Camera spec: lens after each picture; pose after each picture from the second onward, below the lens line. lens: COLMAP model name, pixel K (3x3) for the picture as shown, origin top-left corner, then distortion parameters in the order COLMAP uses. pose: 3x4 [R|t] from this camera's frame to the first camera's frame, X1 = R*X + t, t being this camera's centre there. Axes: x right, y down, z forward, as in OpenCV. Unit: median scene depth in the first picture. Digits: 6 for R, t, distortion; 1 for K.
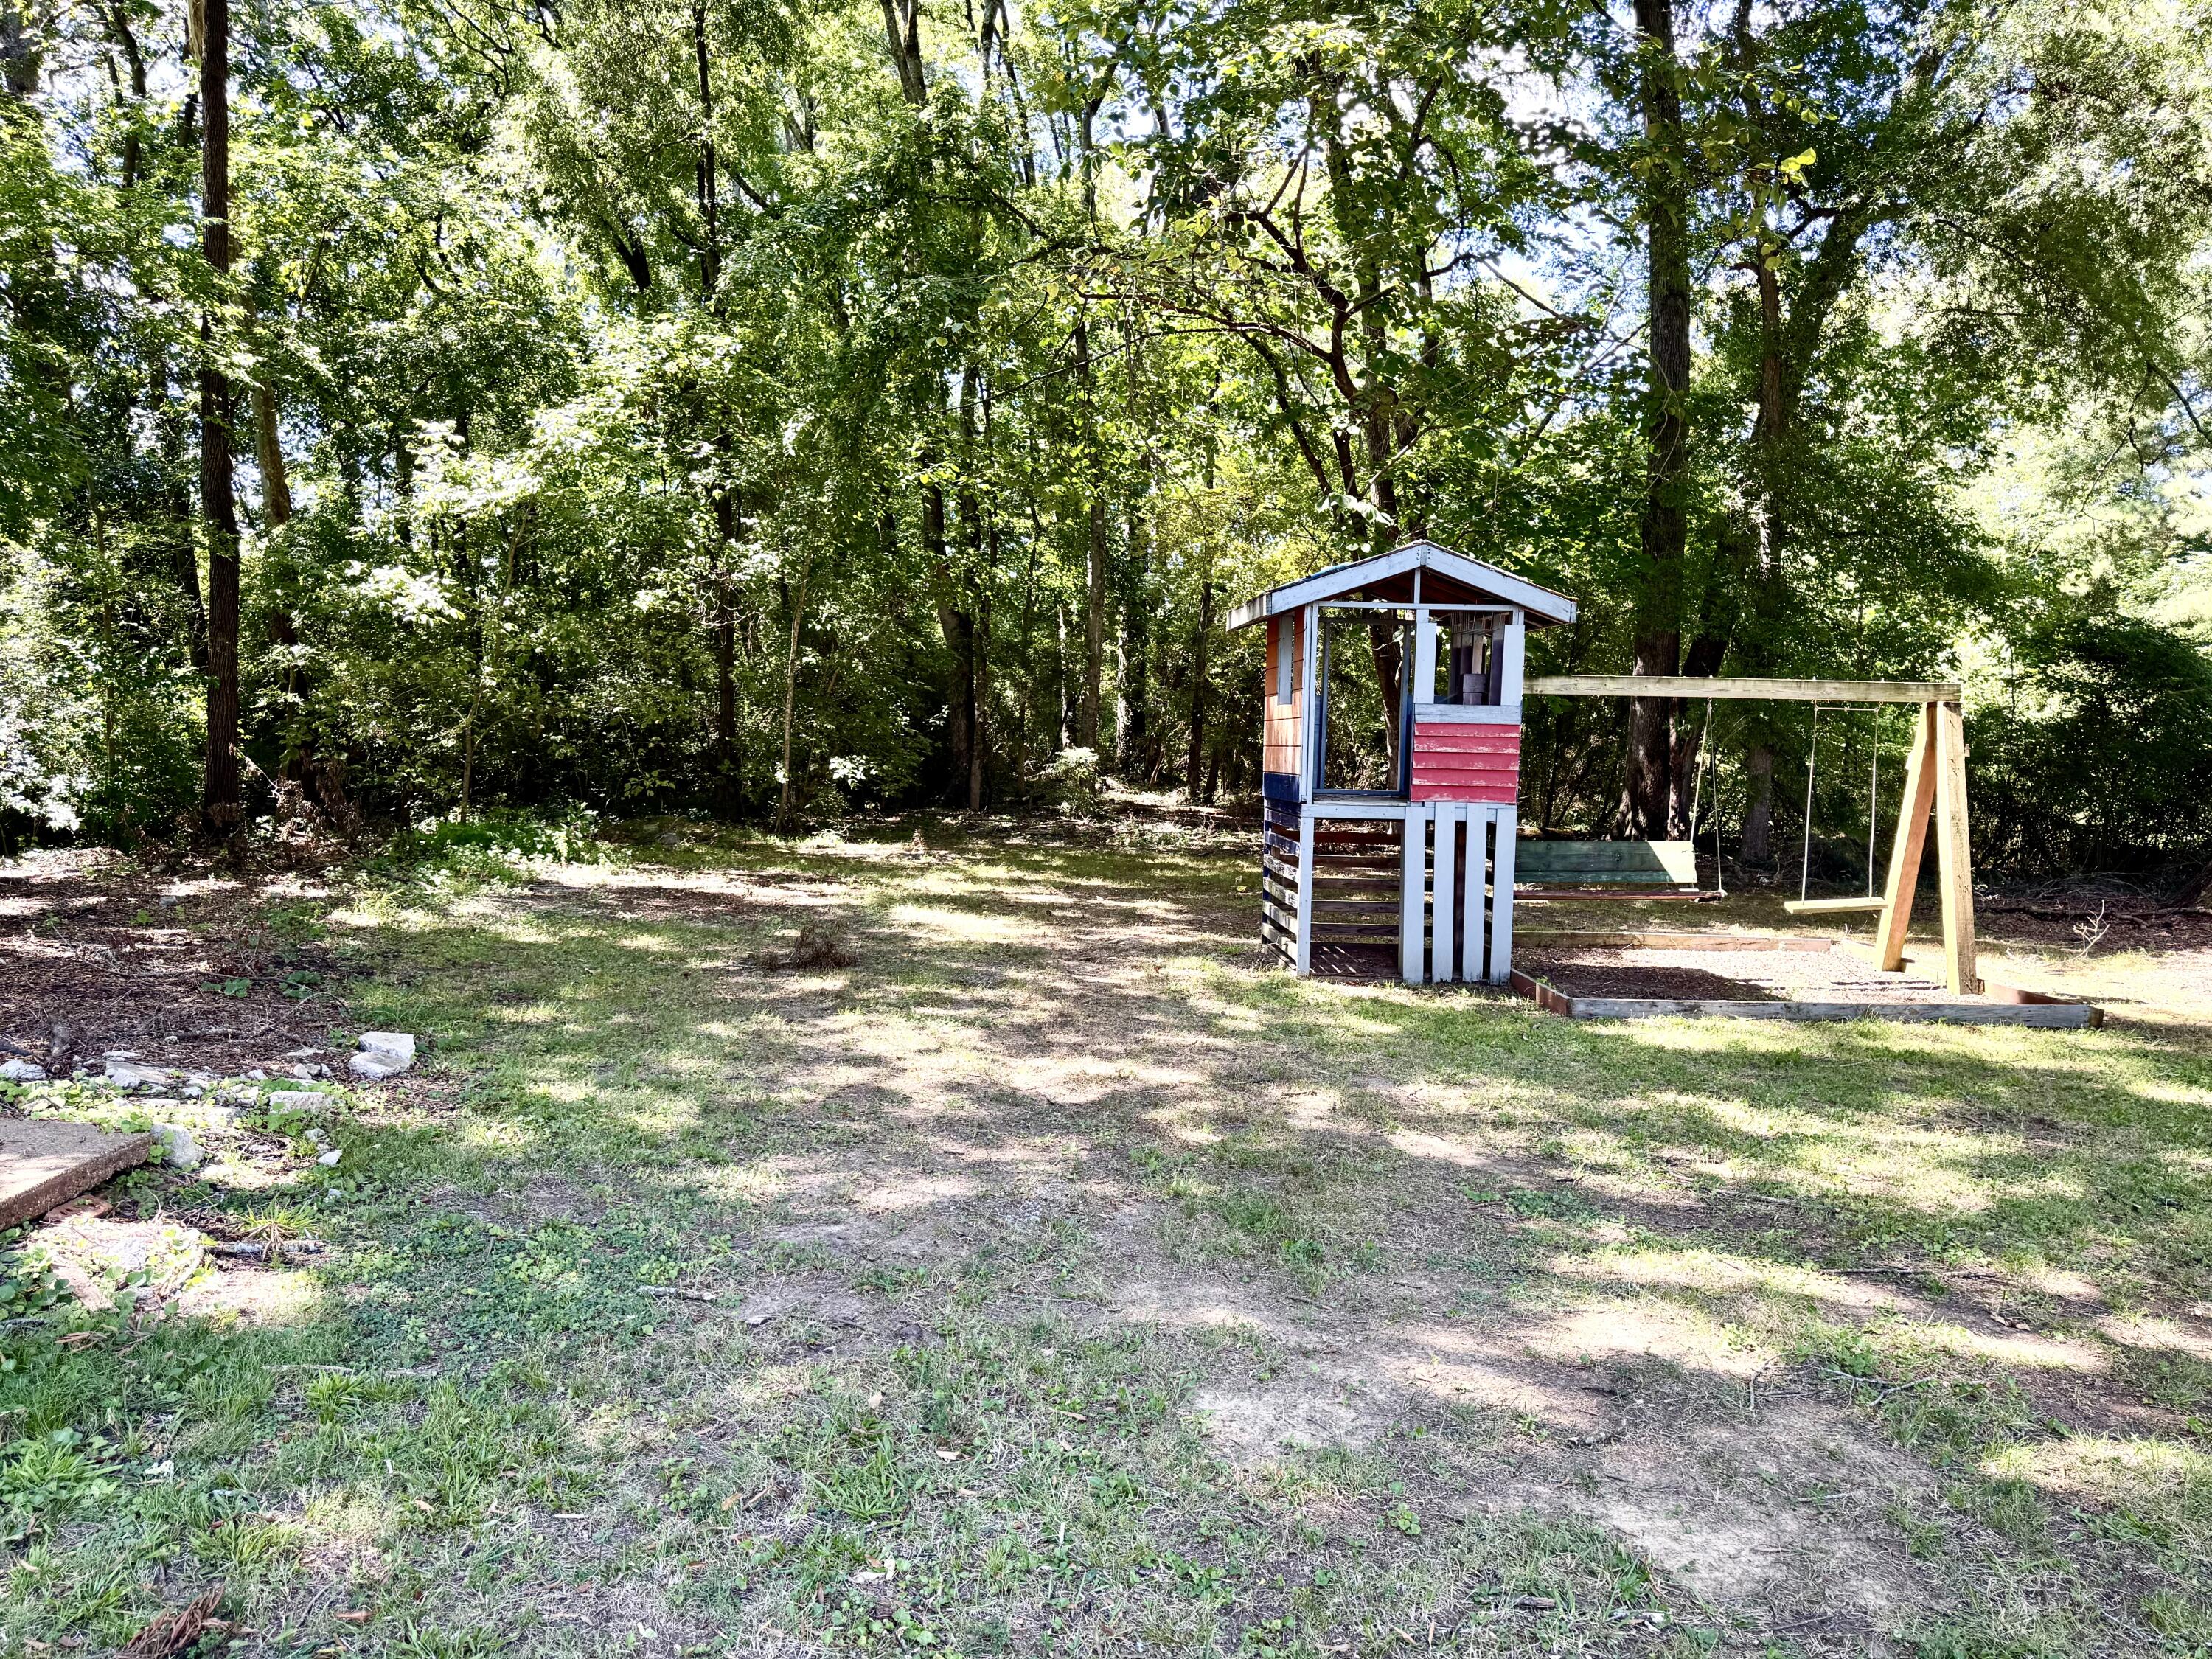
lens RADIAL K [[1541.4, 0, 1106.0], [0, 1541.4, 829.5], [0, 0, 1]] dist [0.120334, -0.185729]
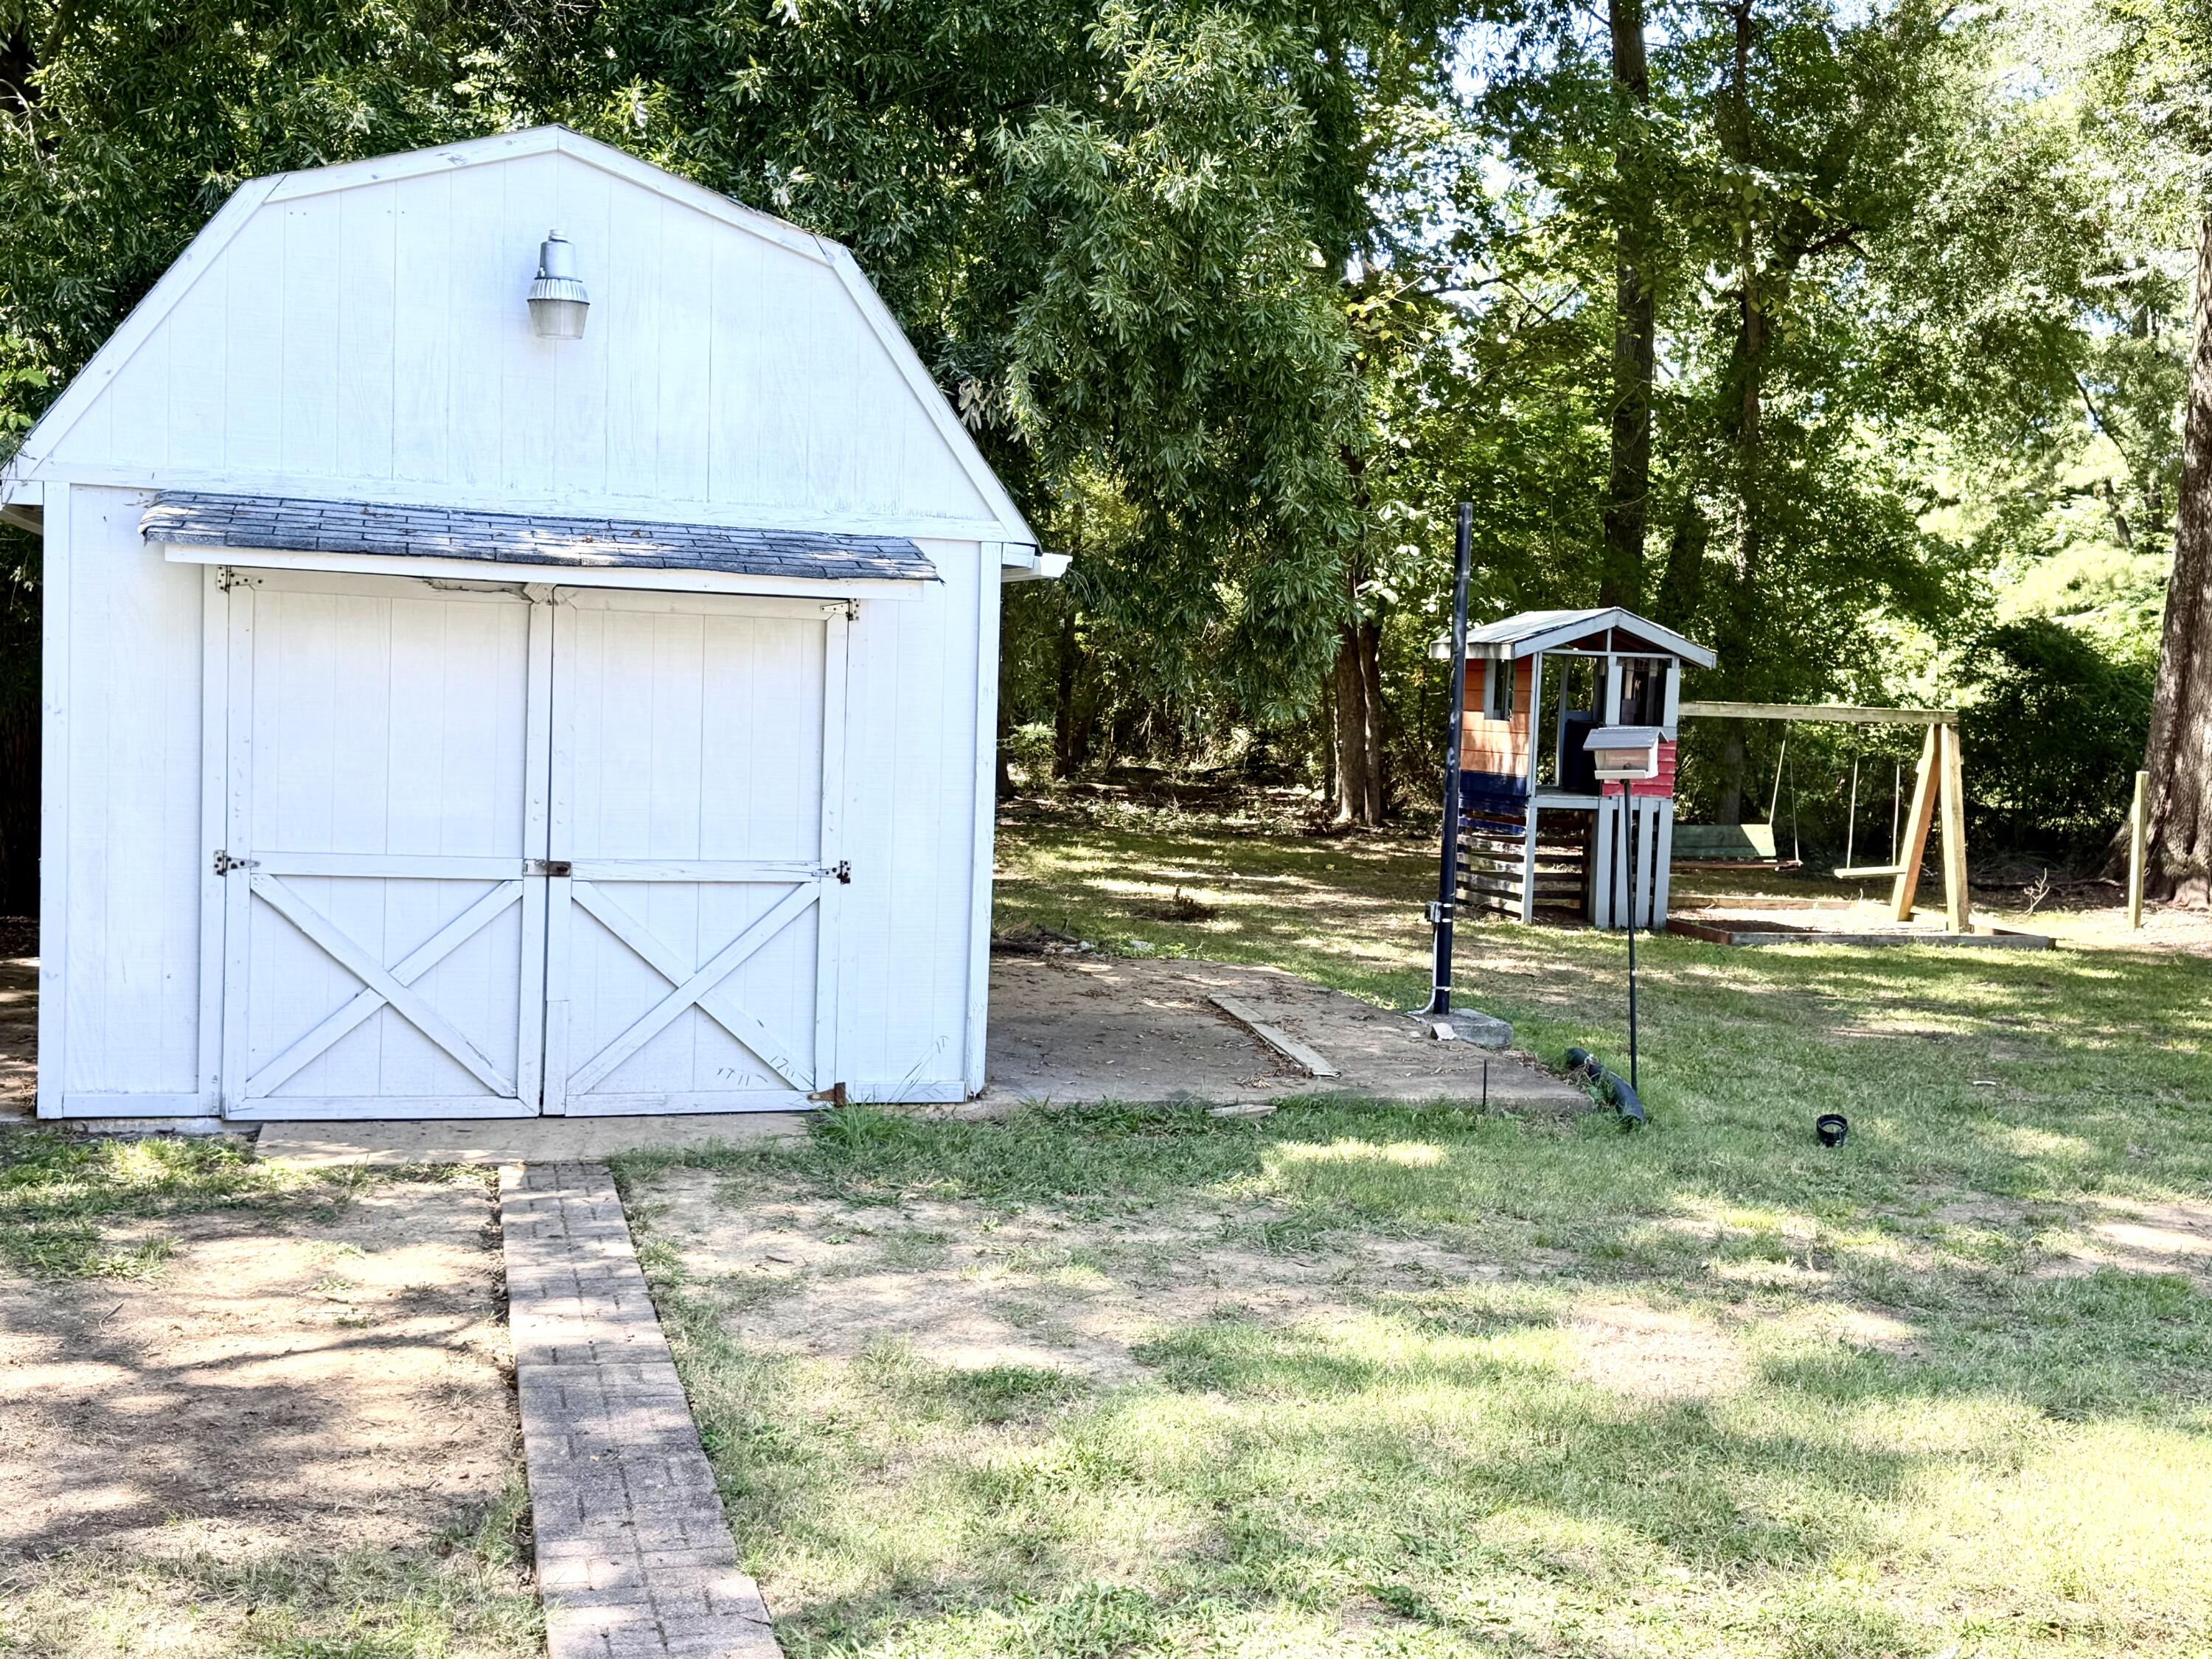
lens RADIAL K [[2342.0, 0, 1106.0], [0, 2342.0, 829.5], [0, 0, 1]] dist [0.224458, -0.415216]
pose [[0.972762, 0.000746, 0.231803, -0.706337], [-0.003891, 0.999906, 0.013110, -0.014118], [-0.231772, -0.013655, 0.972674, -0.918648]]
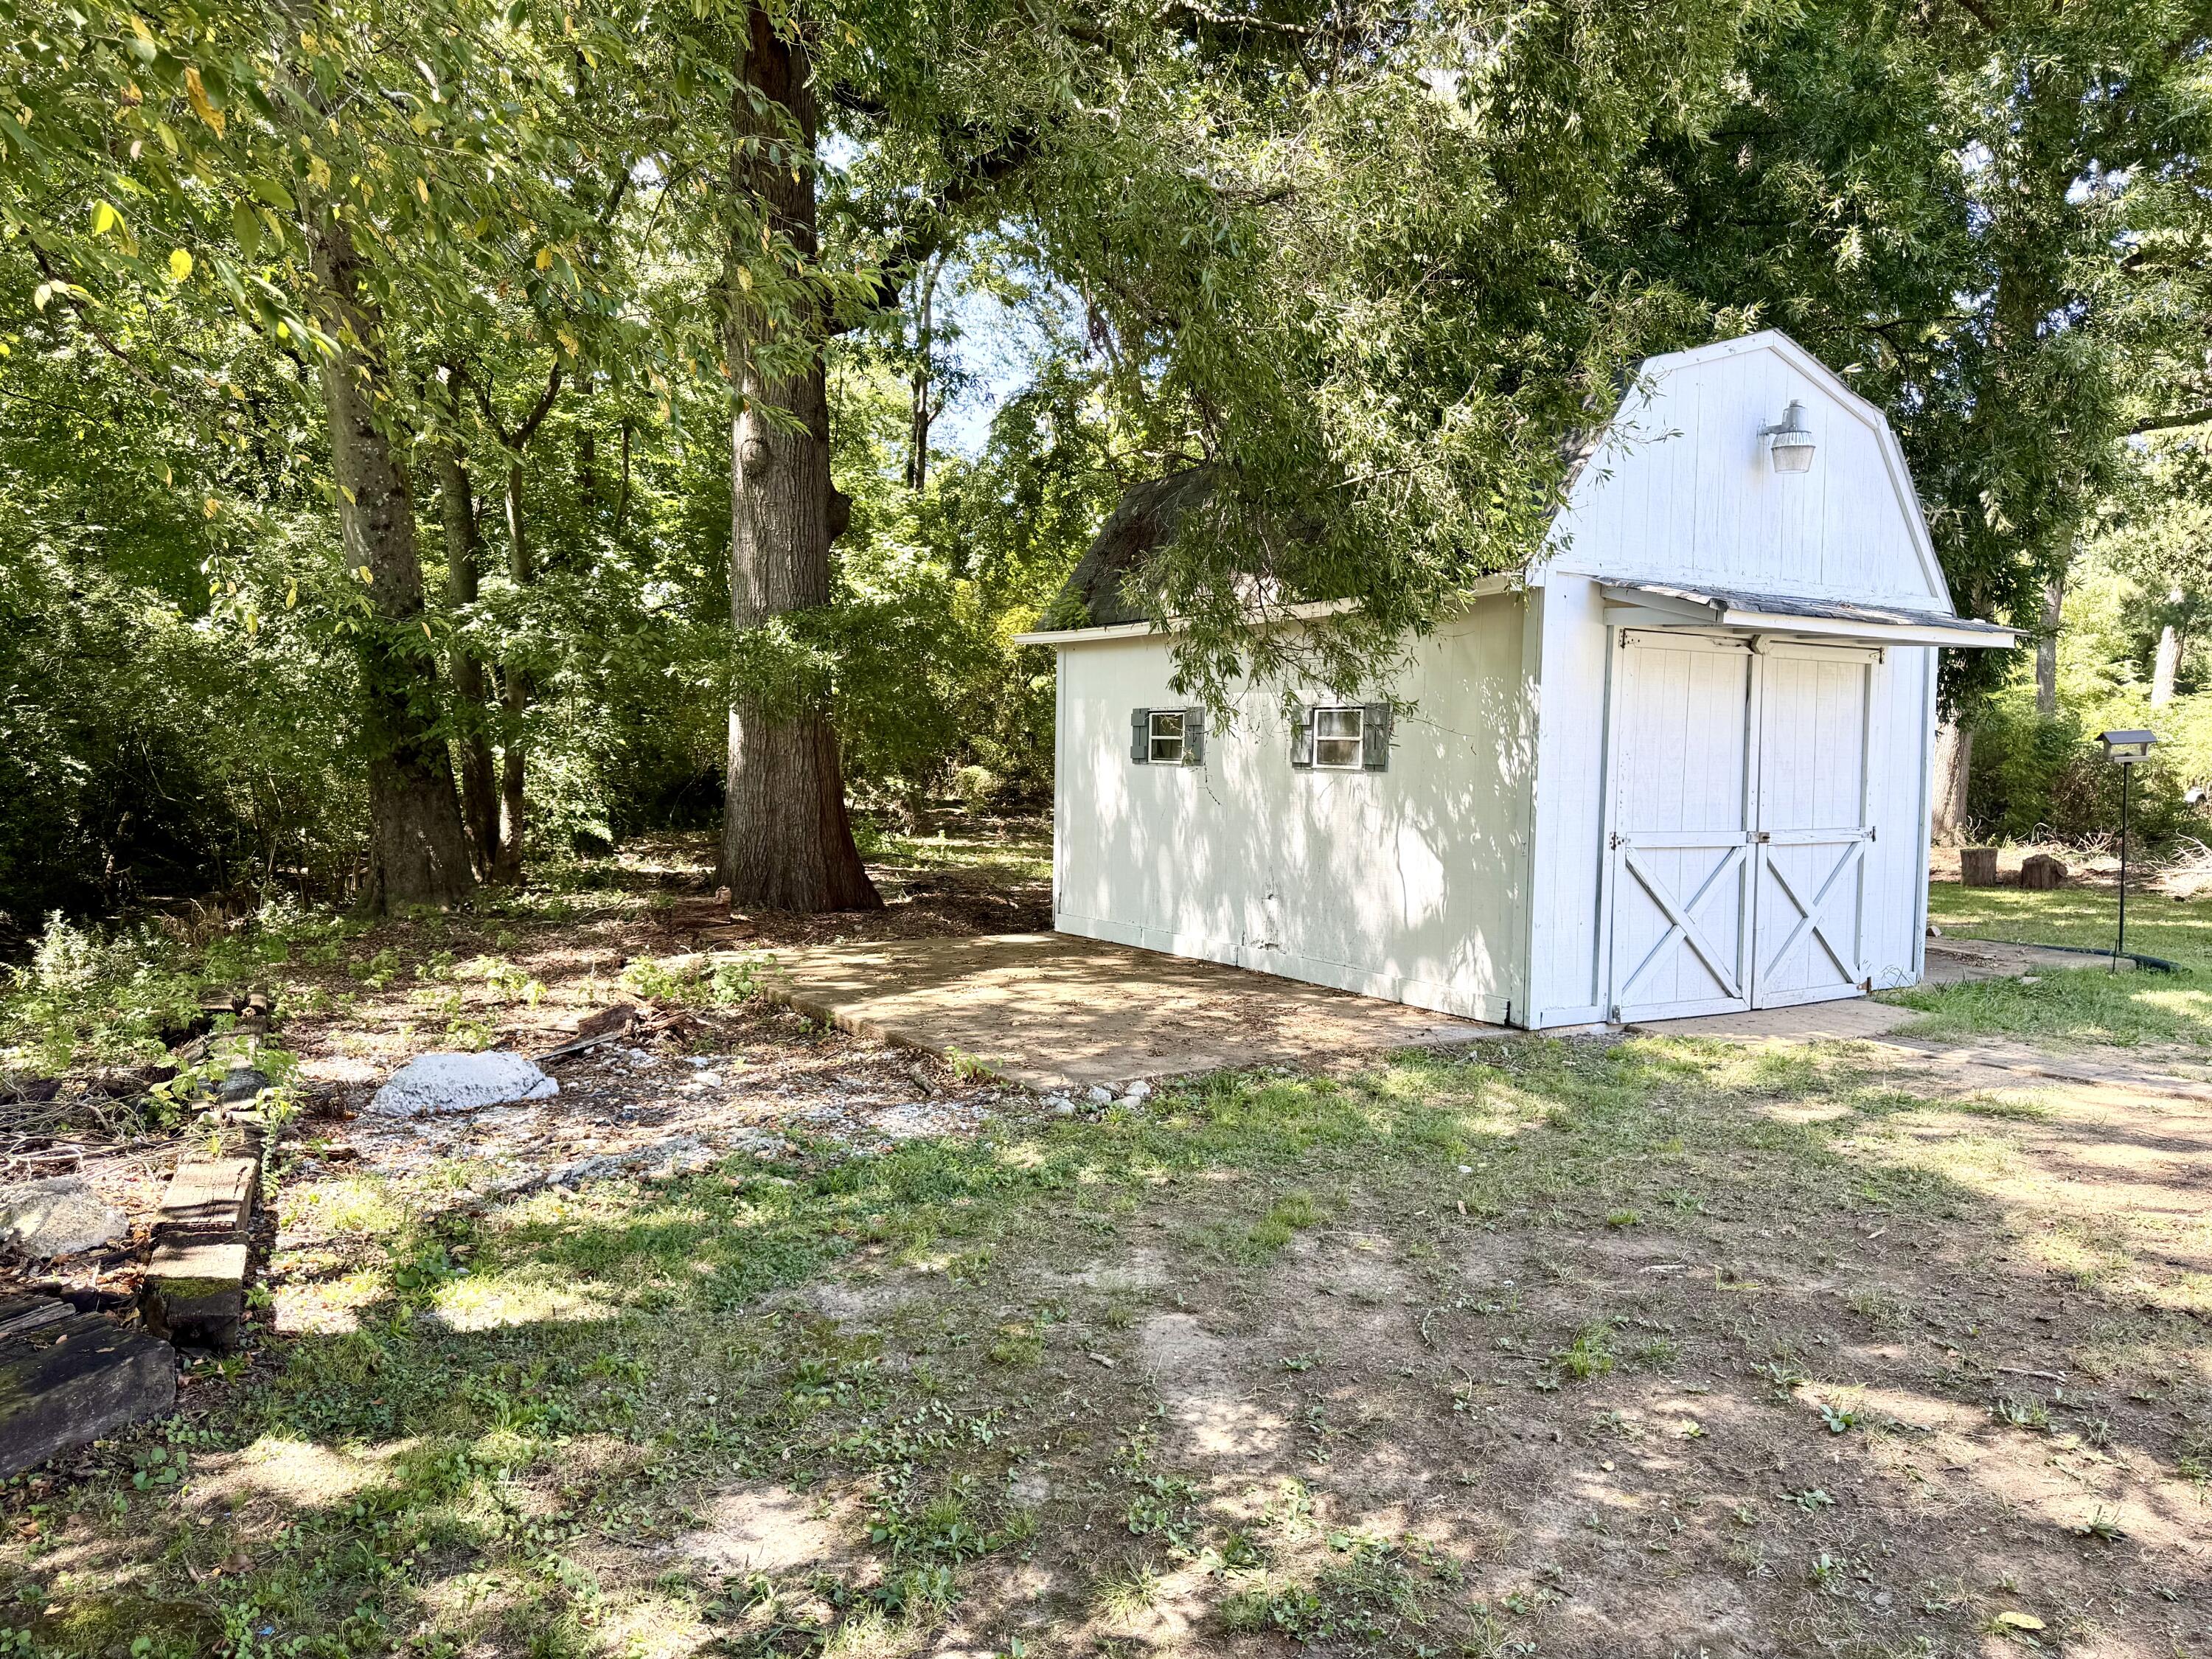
lens RADIAL K [[1541.4, 0, 1106.0], [0, 1541.4, 829.5], [0, 0, 1]] dist [0.120334, -0.185729]
pose [[0.874685, -0.031914, 0.483639, -1.376074], [0.030676, 0.999475, 0.010474, -0.011907], [-0.483719, 0.005675, 0.875205, -0.591671]]
